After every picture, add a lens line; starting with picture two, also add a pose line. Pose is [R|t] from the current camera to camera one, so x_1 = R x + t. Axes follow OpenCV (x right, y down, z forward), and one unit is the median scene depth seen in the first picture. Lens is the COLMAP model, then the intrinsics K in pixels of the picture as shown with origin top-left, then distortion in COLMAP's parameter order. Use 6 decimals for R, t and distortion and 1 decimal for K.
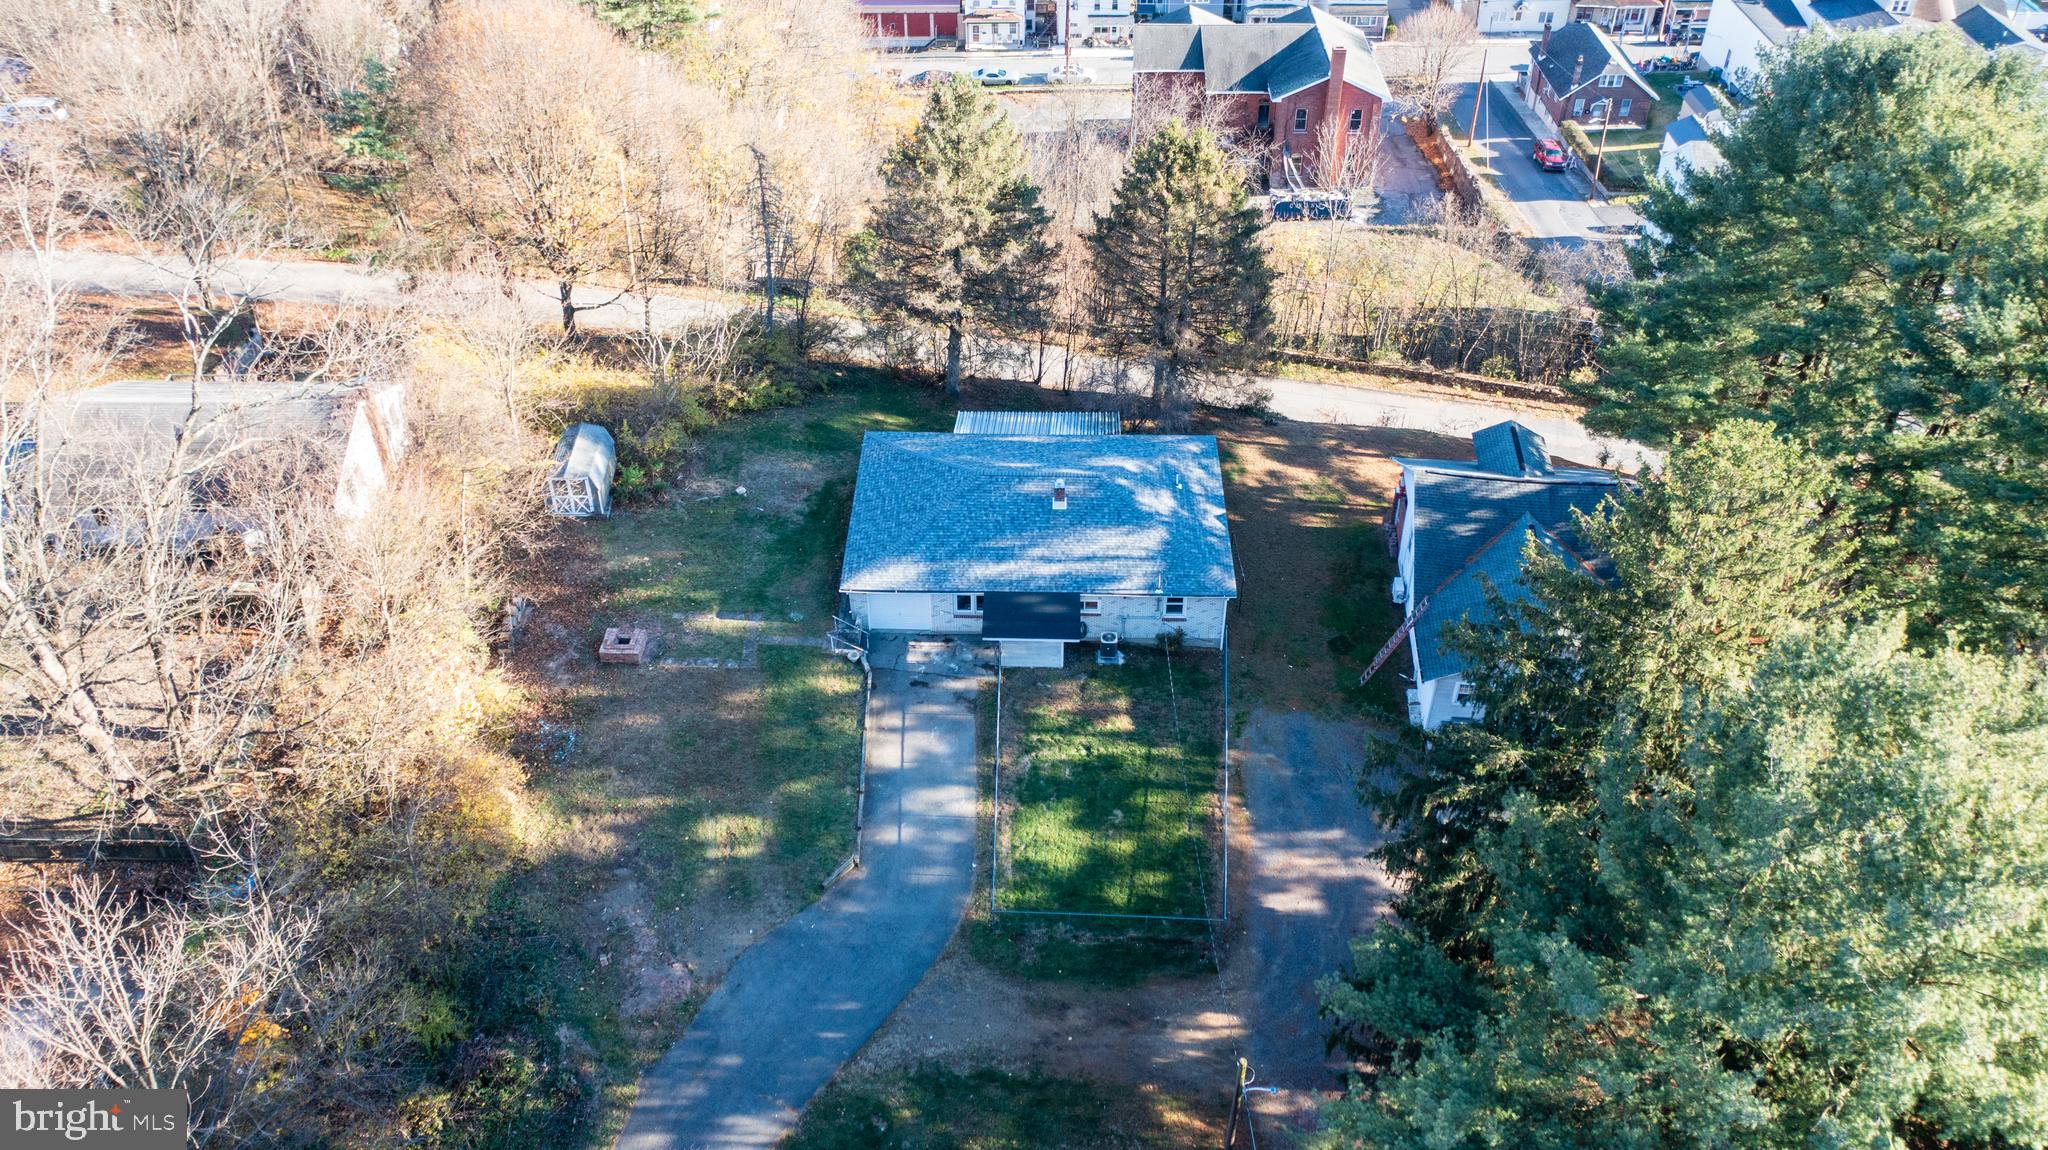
lens RADIAL K [[1656.8, 0, 1024.0], [0, 1656.8, 575.0], [0, 0, 1]] dist [-0.006334, -0.002529]
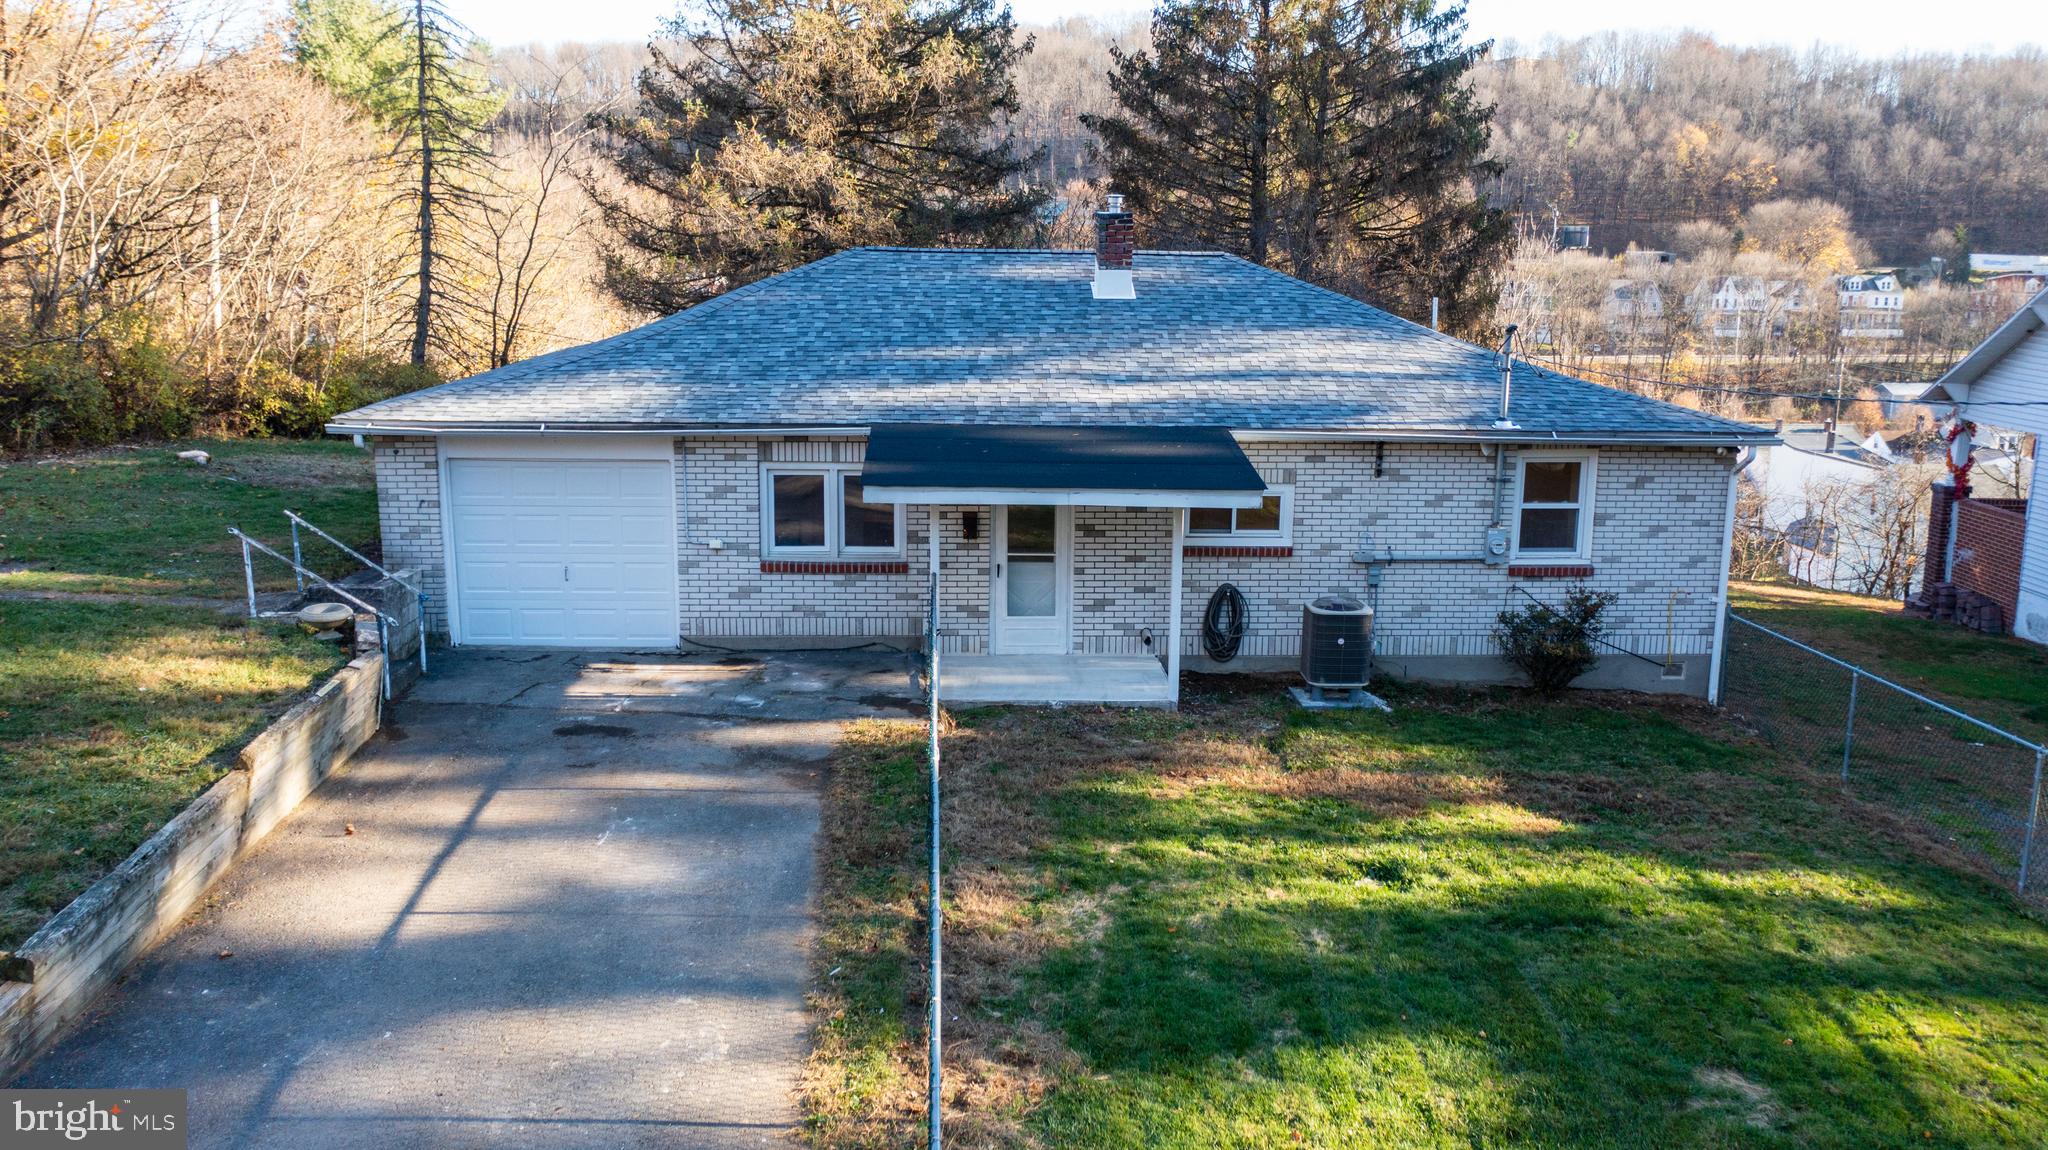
lens RADIAL K [[1656.8, 0, 1024.0], [0, 1656.8, 575.0], [0, 0, 1]] dist [-0.006334, -0.002529]
pose [[0.997664, 0.002662, 0.068261, -0.018468], [0.026970, 0.902721, -0.429380, 0.153033], [-0.062764, 0.430218, 0.900541, 0.791035]]
